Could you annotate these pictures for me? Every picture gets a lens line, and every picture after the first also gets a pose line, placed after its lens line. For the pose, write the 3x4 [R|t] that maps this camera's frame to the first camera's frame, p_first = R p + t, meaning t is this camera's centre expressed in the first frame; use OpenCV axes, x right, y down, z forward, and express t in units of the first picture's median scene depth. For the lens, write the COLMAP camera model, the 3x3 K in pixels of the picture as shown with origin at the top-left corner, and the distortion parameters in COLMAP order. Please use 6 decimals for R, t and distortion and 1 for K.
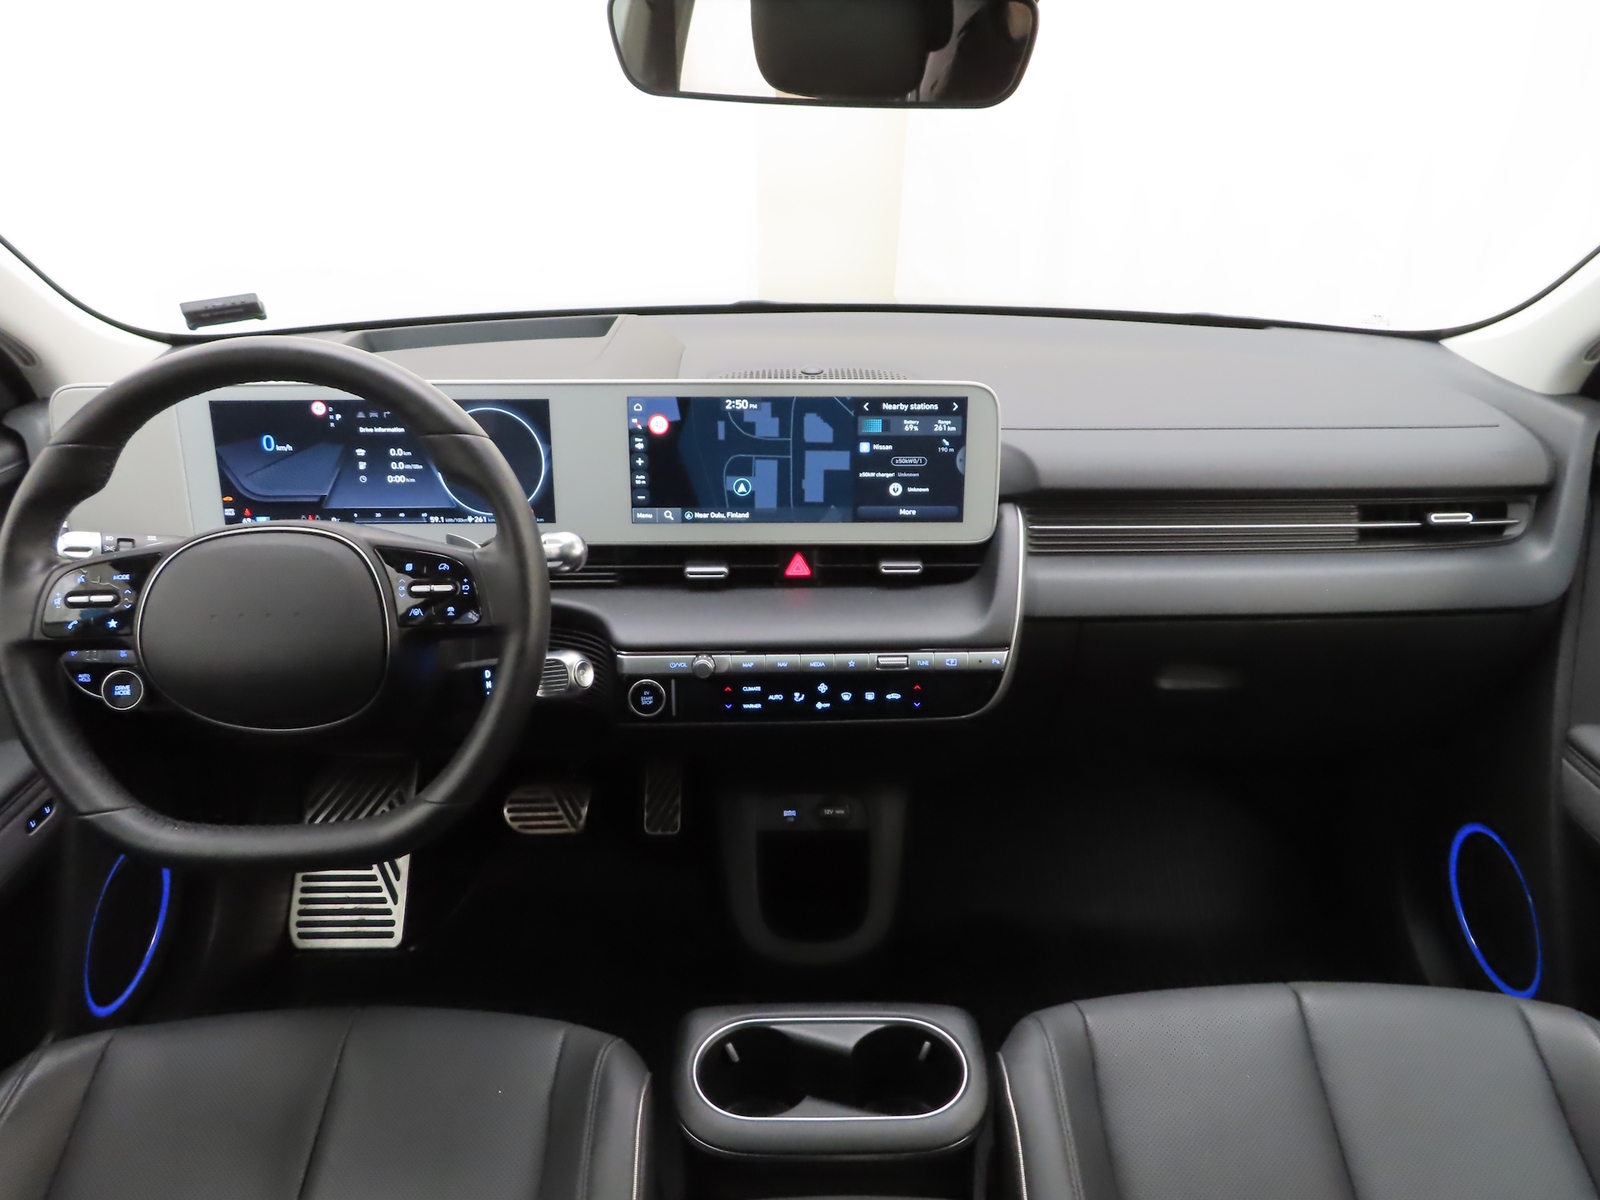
lens RADIAL K [[1167.6, 0, 796.7], [0, 1167.6, 601.5], [0, 0, 1]] dist [-0.003597, 0.008495]
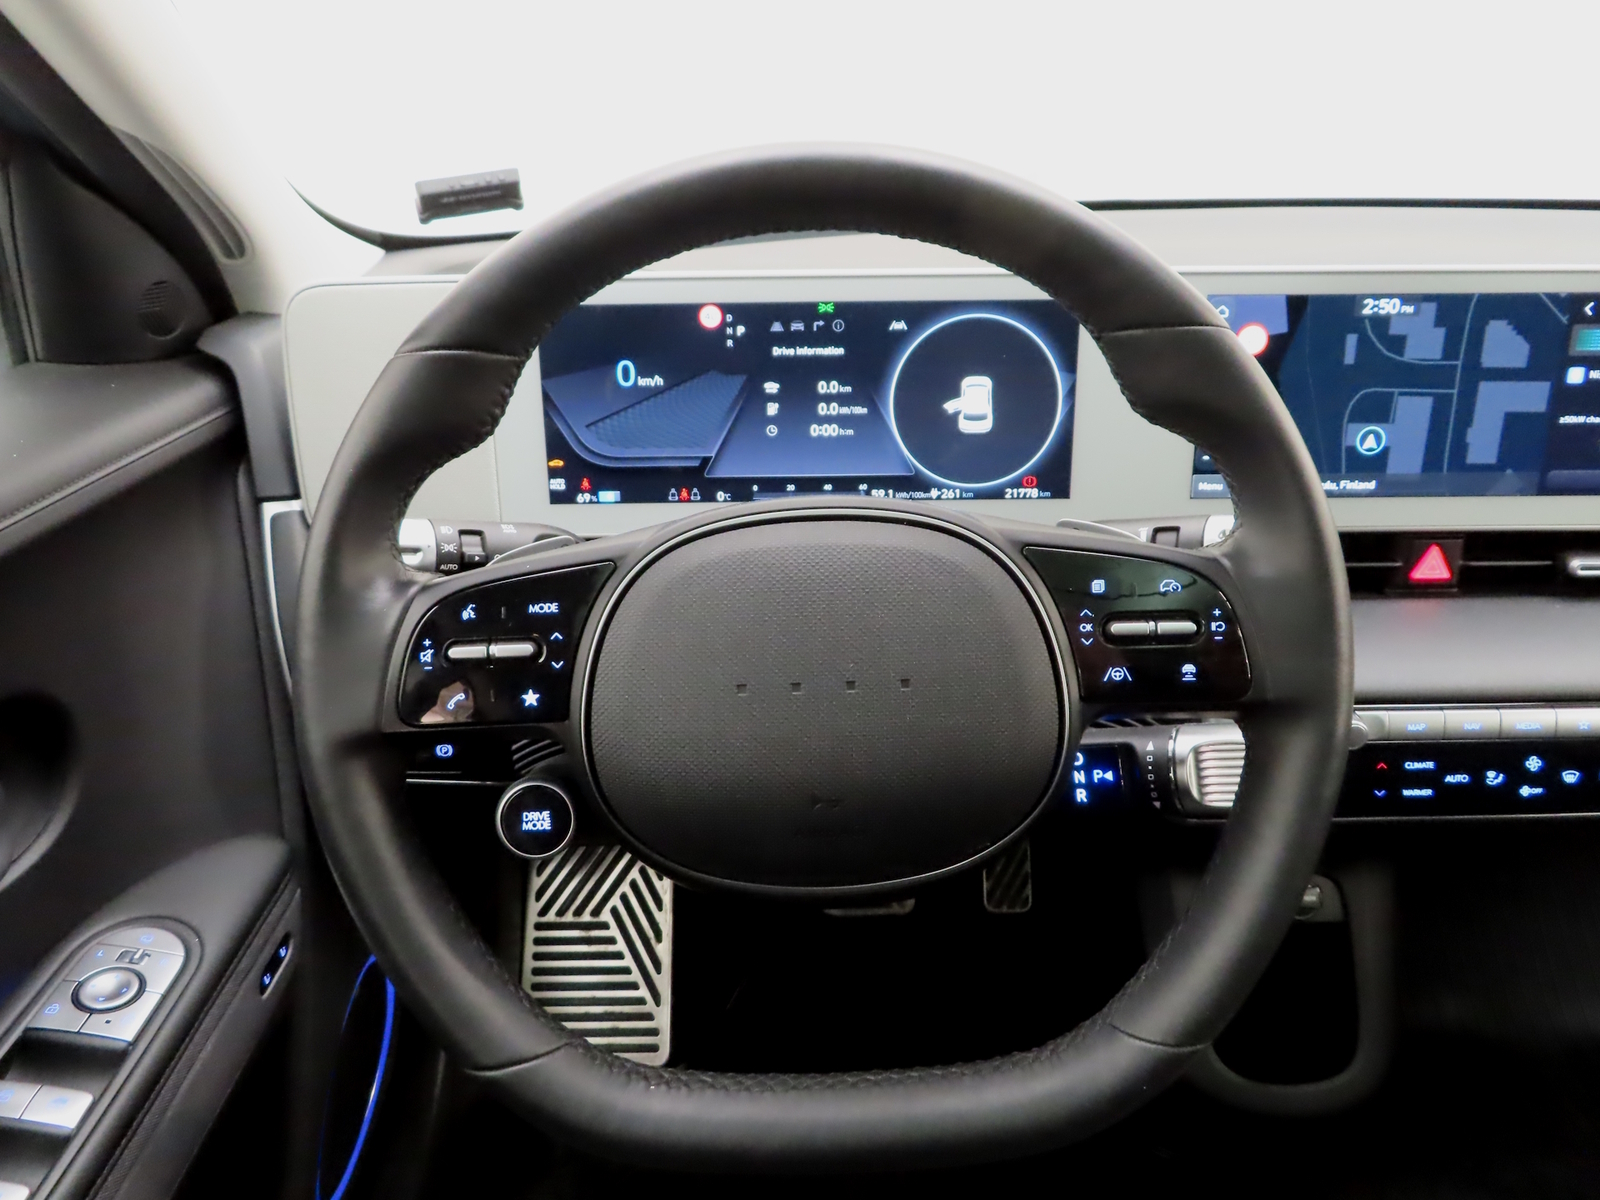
lens RADIAL K [[1167.6, 0, 804.3], [0, 1167.6, 601.3], [0, 0, 1]] dist [-0.003597, 0.008495]
pose [[0.999935, -0.003621, -0.010815, -0.348308], [0.003862, 0.999743, 0.022344, -0.026682], [0.010731, -0.022384, 0.999692, 0.368075]]
